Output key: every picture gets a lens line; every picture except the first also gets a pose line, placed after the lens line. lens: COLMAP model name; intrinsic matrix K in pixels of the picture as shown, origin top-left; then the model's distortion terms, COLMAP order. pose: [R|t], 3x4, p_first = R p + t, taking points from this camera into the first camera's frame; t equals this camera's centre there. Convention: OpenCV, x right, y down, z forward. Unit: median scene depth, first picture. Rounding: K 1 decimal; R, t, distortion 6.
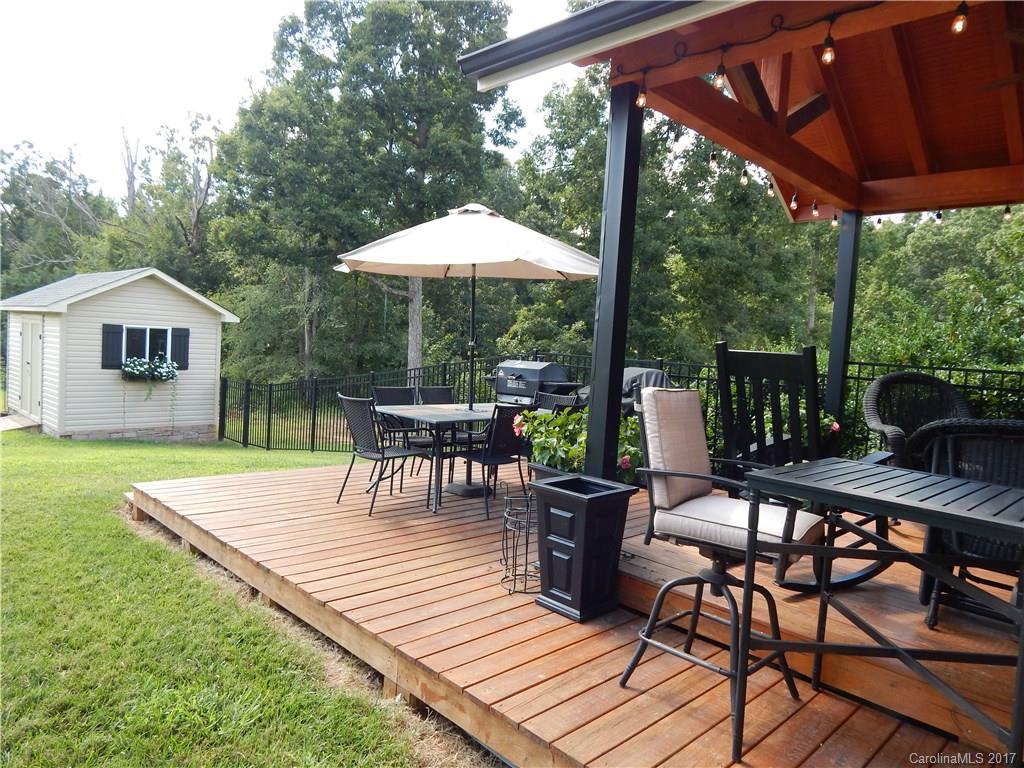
lens RADIAL K [[687.2, 0, 513.7], [0, 687.2, 383.3], [0, 0, 1]] dist [0.011037, -0.011154]
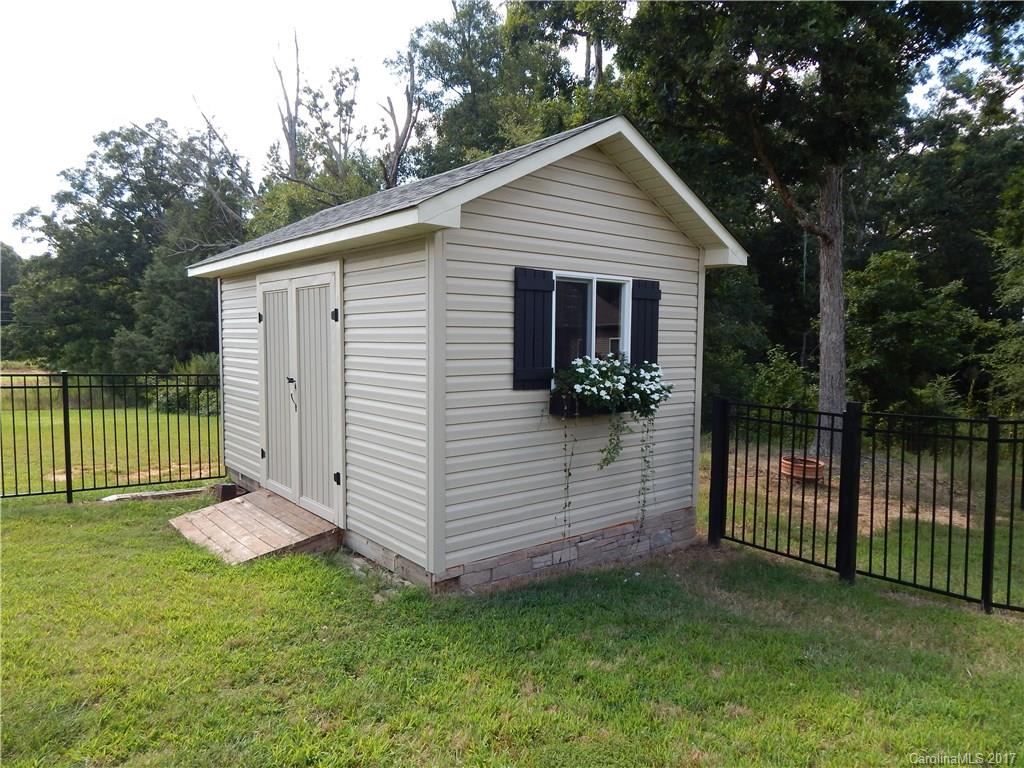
lens RADIAL K [[687.2, 0, 512.7], [0, 687.2, 388.2], [0, 0, 1]] dist [0.011037, -0.011154]
pose [[0.990894, -0.037571, -0.129299, -0.448010], [0.039506, 0.999142, 0.012426, -0.021342], [0.128721, -0.017421, 0.991528, 0.514915]]
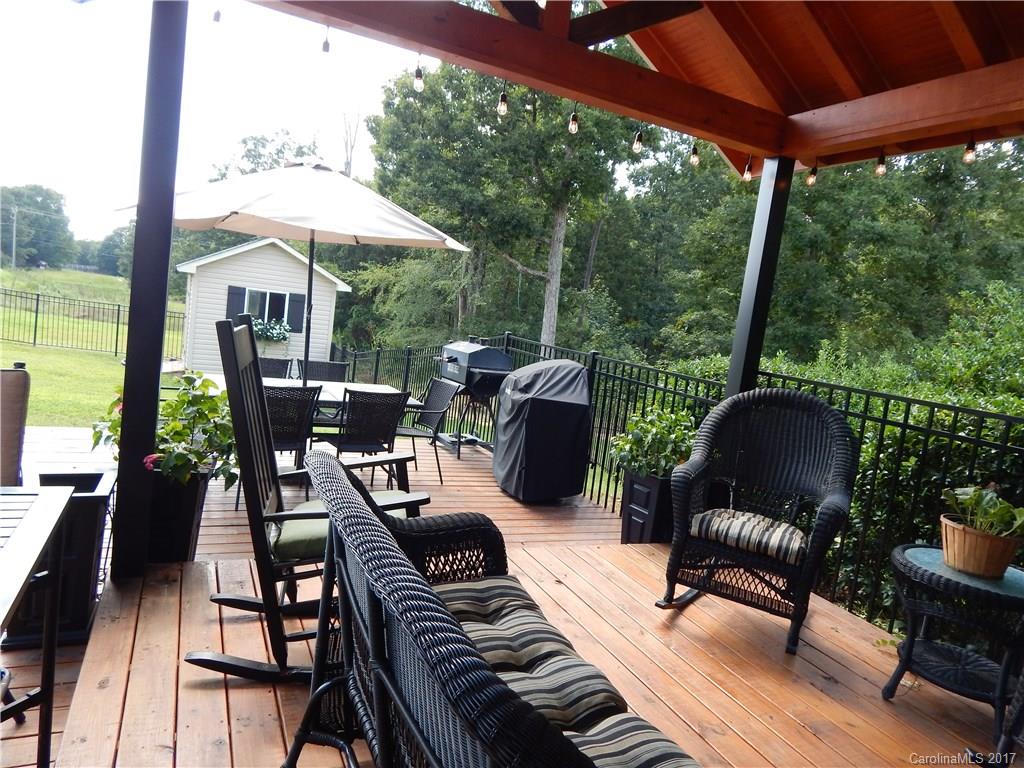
lens RADIAL K [[687.2, 0, 514.4], [0, 687.2, 382.4], [0, 0, 1]] dist [0.011037, -0.011154]
pose [[0.943027, 0.096516, -0.318410, 0.165318], [-0.090534, 0.995327, 0.033572, -0.008023], [0.320163, -0.002832, 0.947358, 0.079581]]
